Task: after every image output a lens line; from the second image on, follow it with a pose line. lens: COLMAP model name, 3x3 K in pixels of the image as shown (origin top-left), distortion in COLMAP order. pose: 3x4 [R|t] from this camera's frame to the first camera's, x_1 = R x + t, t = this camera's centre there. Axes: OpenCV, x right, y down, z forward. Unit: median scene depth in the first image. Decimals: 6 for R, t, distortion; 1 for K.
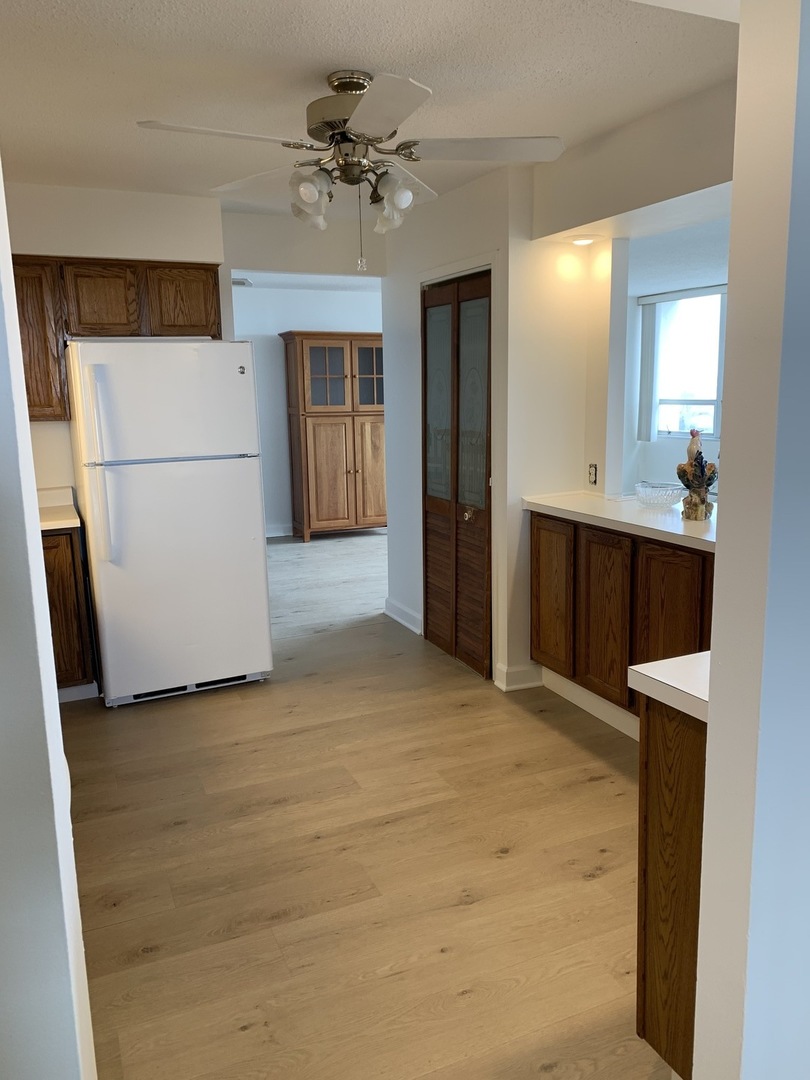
lens RADIAL K [[824.1, 0, 406.3], [0, 824.1, 511.3], [0, 0, 1]] dist [-0.000108, -0.000507]
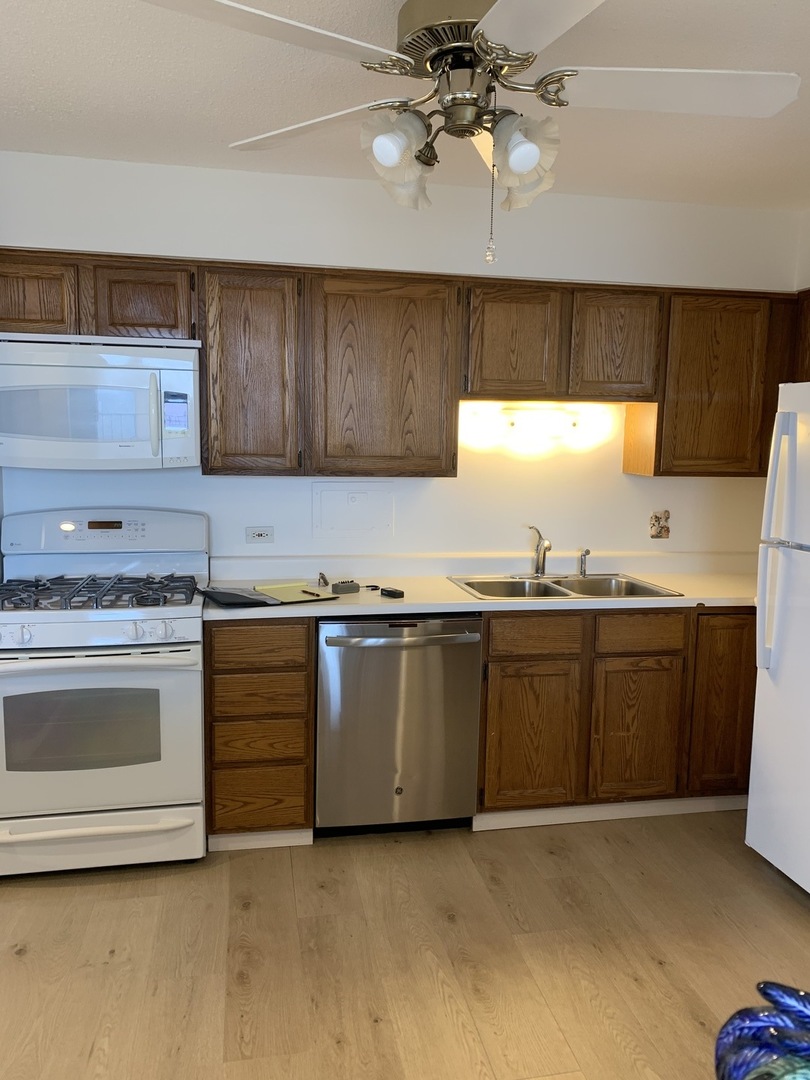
lens RADIAL K [[815.3, 0, 405.0], [0, 815.3, 540.0], [0, 0, 1]] dist [-0.001220, -0.001259]
pose [[-0.217765, 0.133180, -0.966872, 0.606923], [-0.175235, 0.969213, 0.172970, -0.184344], [0.960141, 0.207097, -0.187723, 1.173992]]
